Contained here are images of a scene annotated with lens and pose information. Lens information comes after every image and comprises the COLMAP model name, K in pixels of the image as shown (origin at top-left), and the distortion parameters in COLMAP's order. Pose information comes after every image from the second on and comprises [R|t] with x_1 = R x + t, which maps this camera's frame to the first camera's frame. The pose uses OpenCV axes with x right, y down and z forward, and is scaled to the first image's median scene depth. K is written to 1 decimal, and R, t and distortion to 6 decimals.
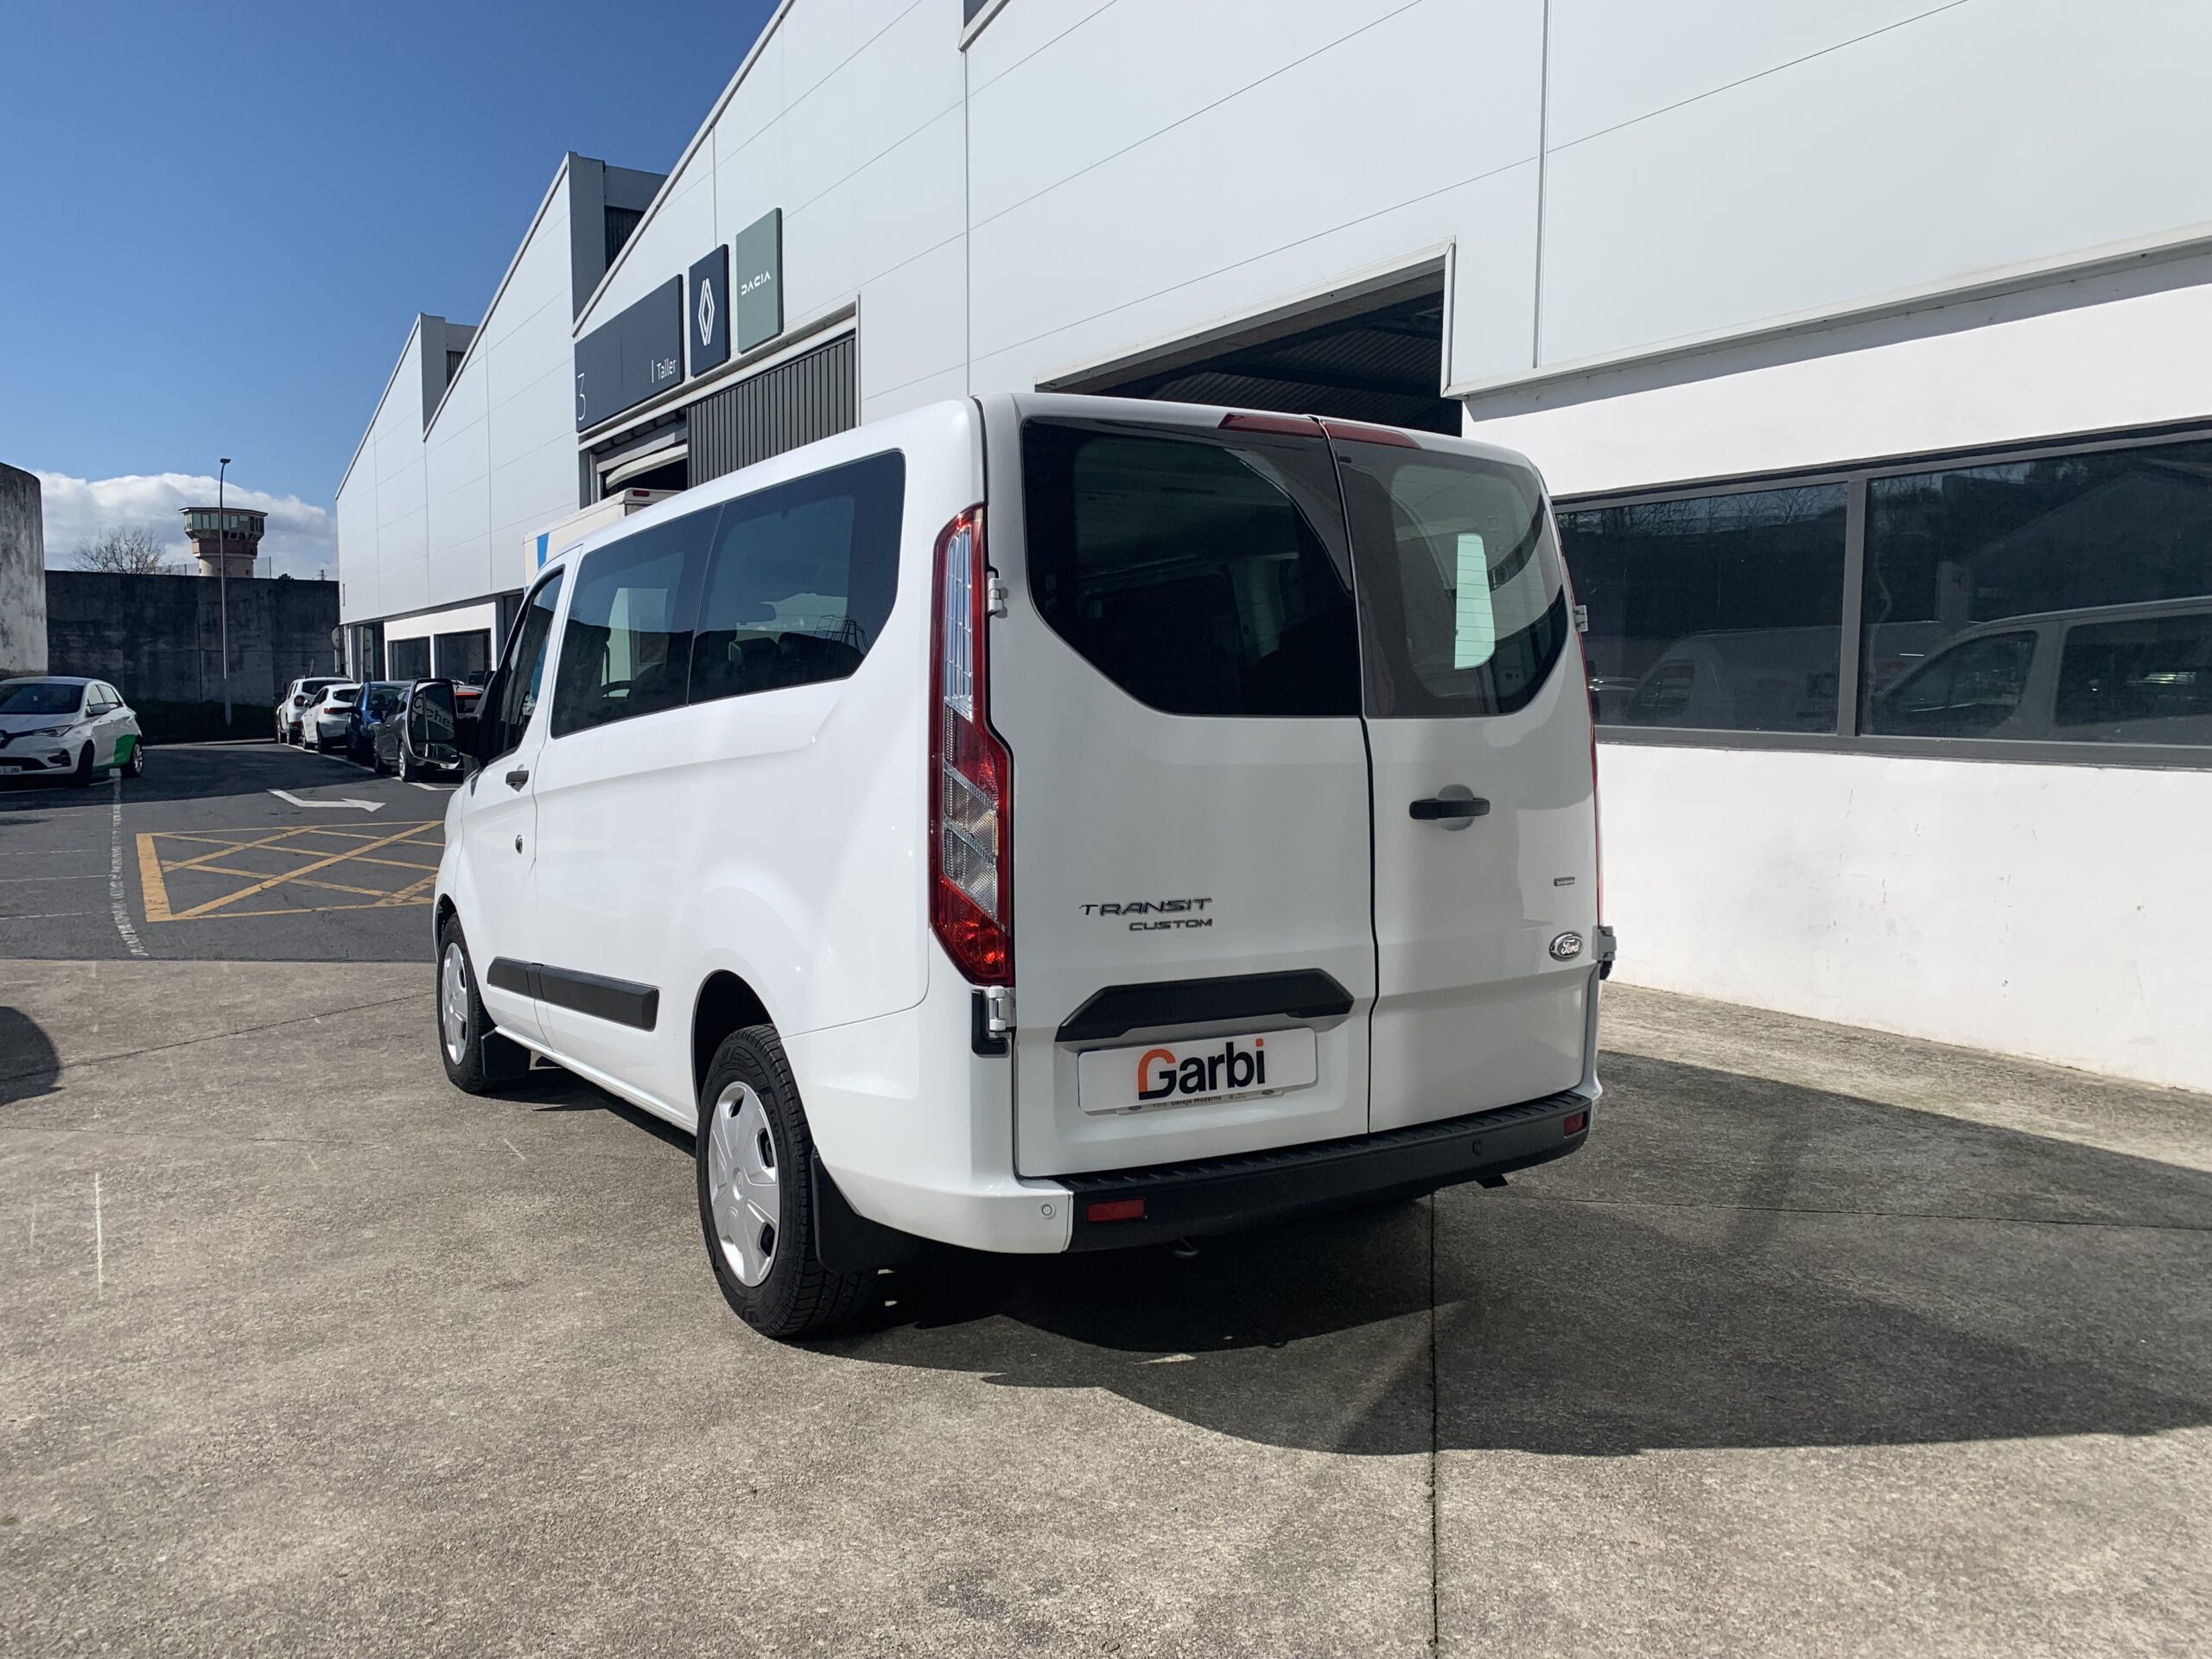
lens RADIAL K [[1702.3, 0, 1127.1], [0, 1702.3, 829.3], [0, 0, 1]] dist [0.026783, -0.031939]
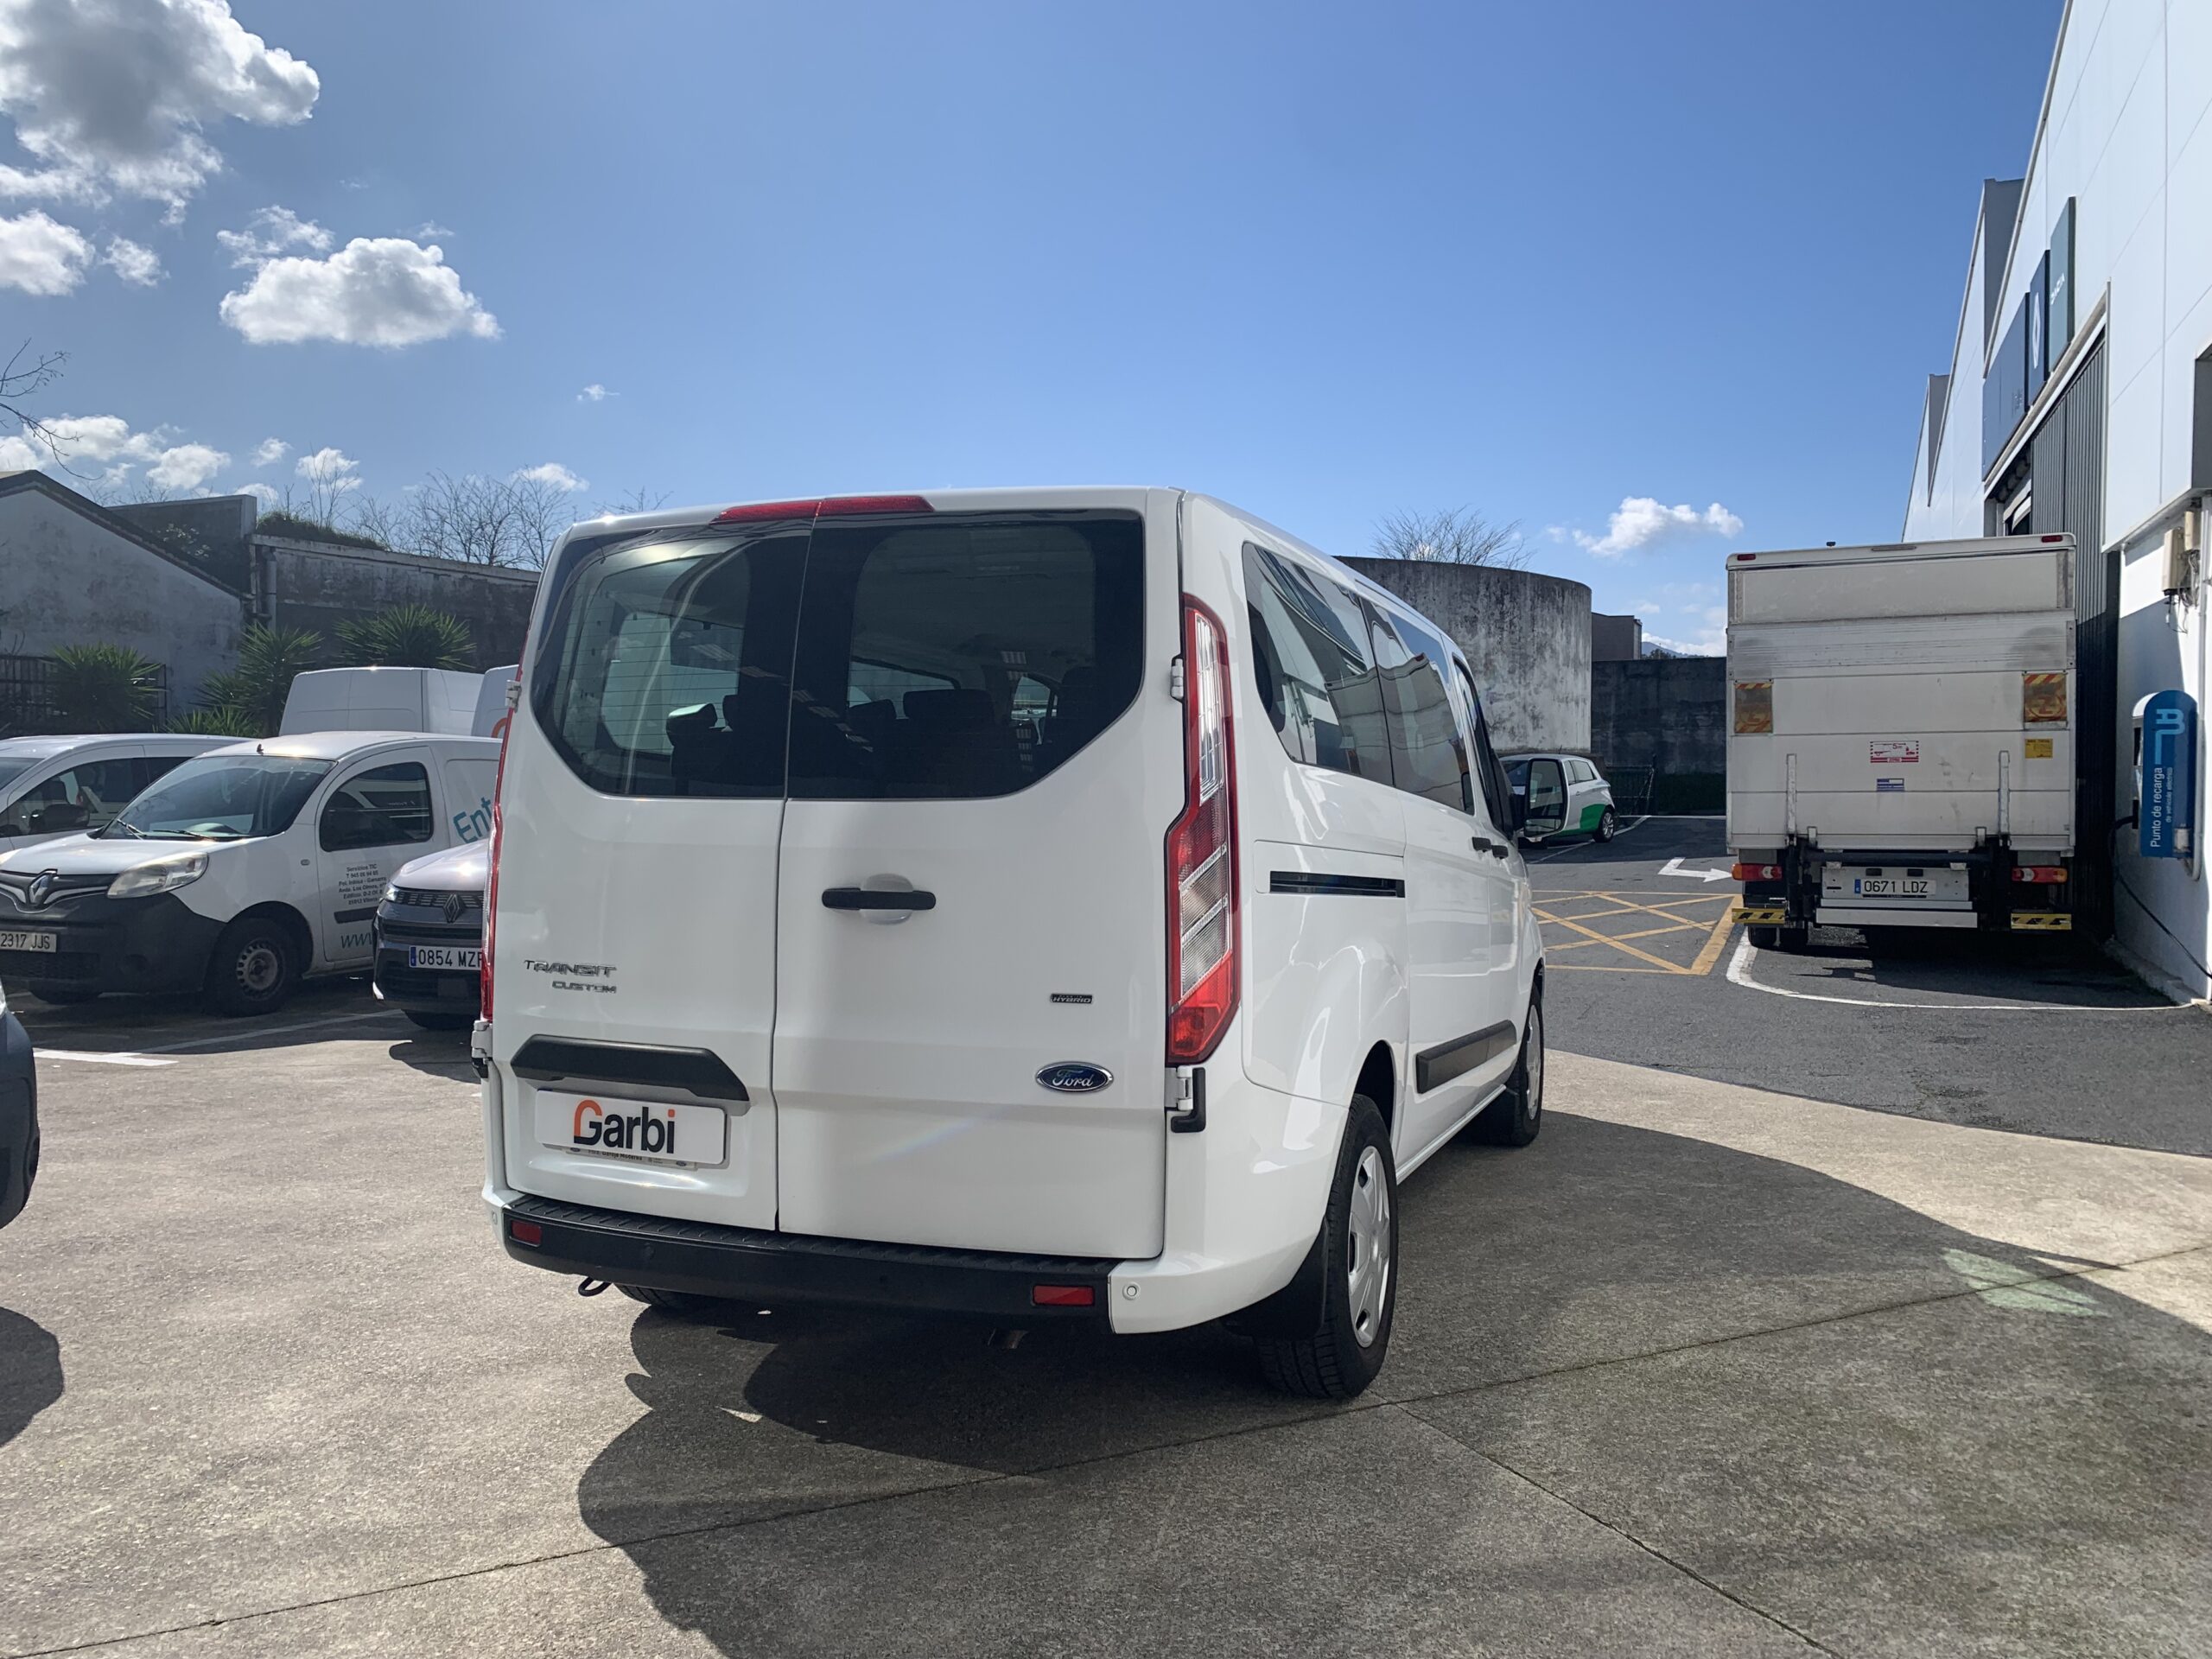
lens RADIAL K [[1702.3, 0, 1095.6], [0, 1702.3, 861.4], [0, 0, 1]] dist [0.026783, -0.031939]
pose [[0.574162, 0.040243, -0.817752, 1.066962], [-0.059329, 0.998211, 0.007467, -0.050590], [0.816589, 0.044229, 0.575522, 0.606822]]
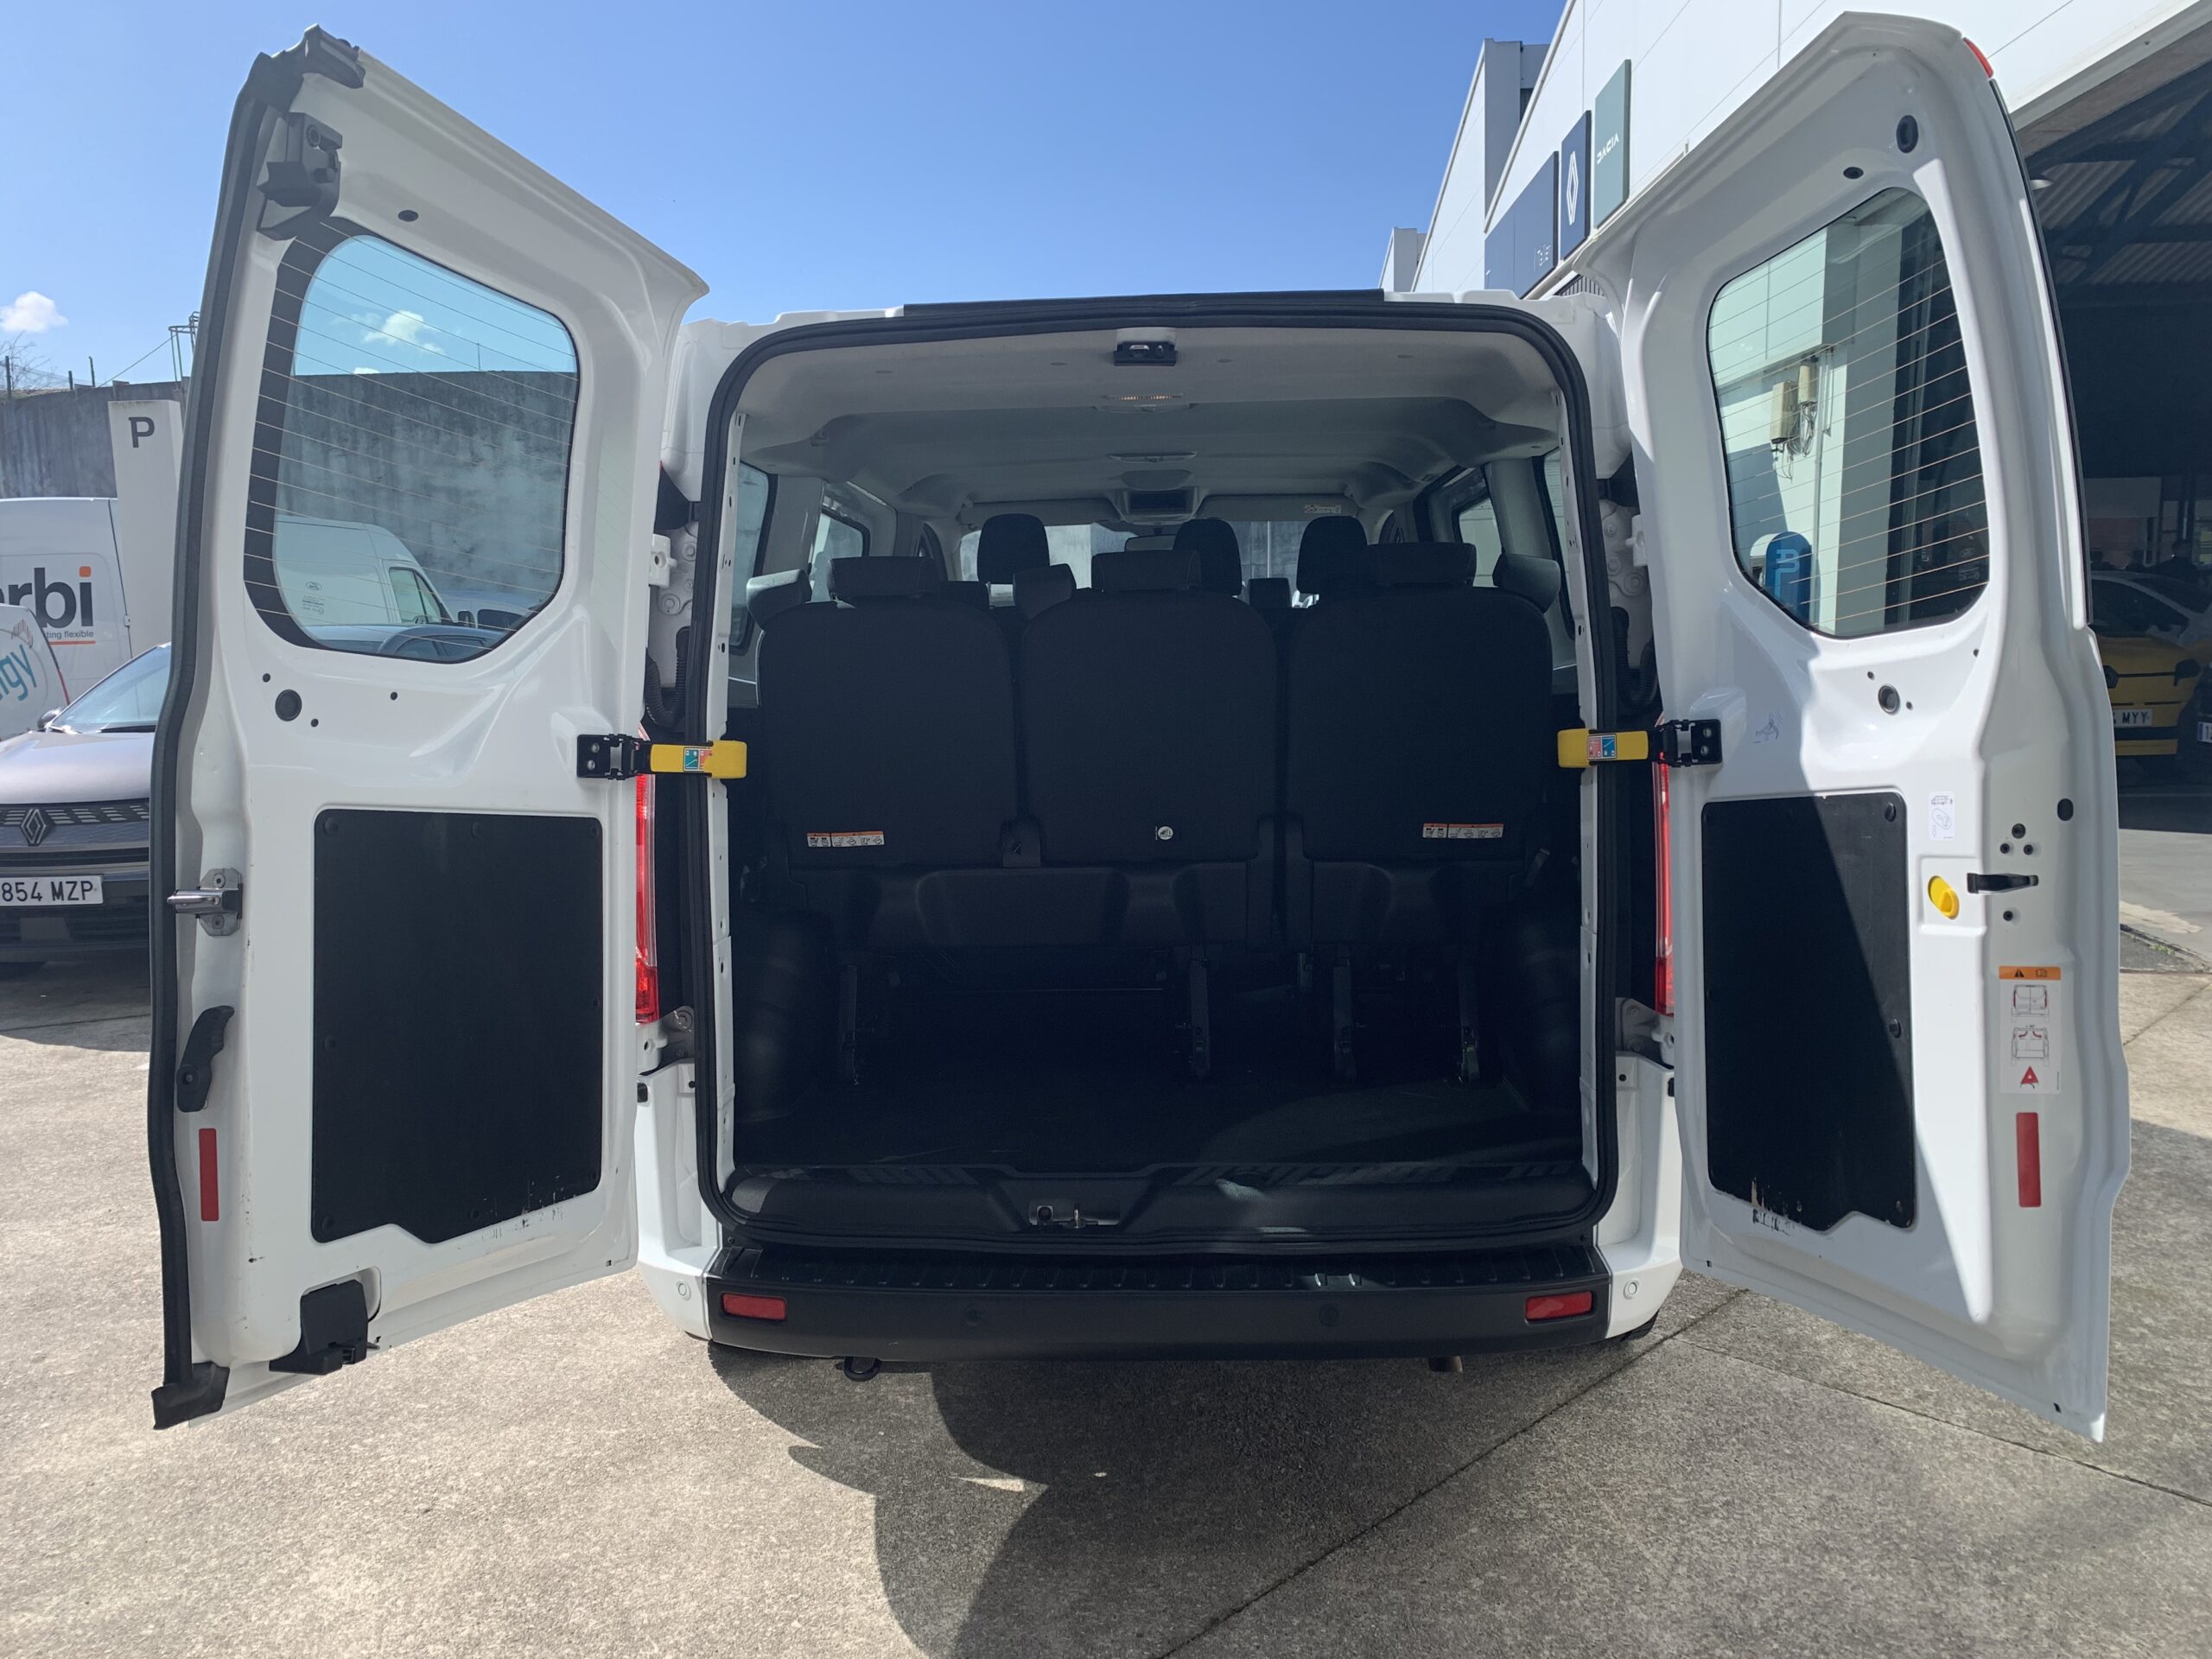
lens RADIAL K [[1702.3, 0, 1100.1], [0, 1702.3, 836.2], [0, 0, 1]] dist [0.026783, -0.031939]
pose [[0.811500, 0.060790, -0.581182, 0.564897], [-0.022916, 0.997120, 0.072299, -0.063891], [0.583904, -0.045353, 0.810555, 0.409318]]
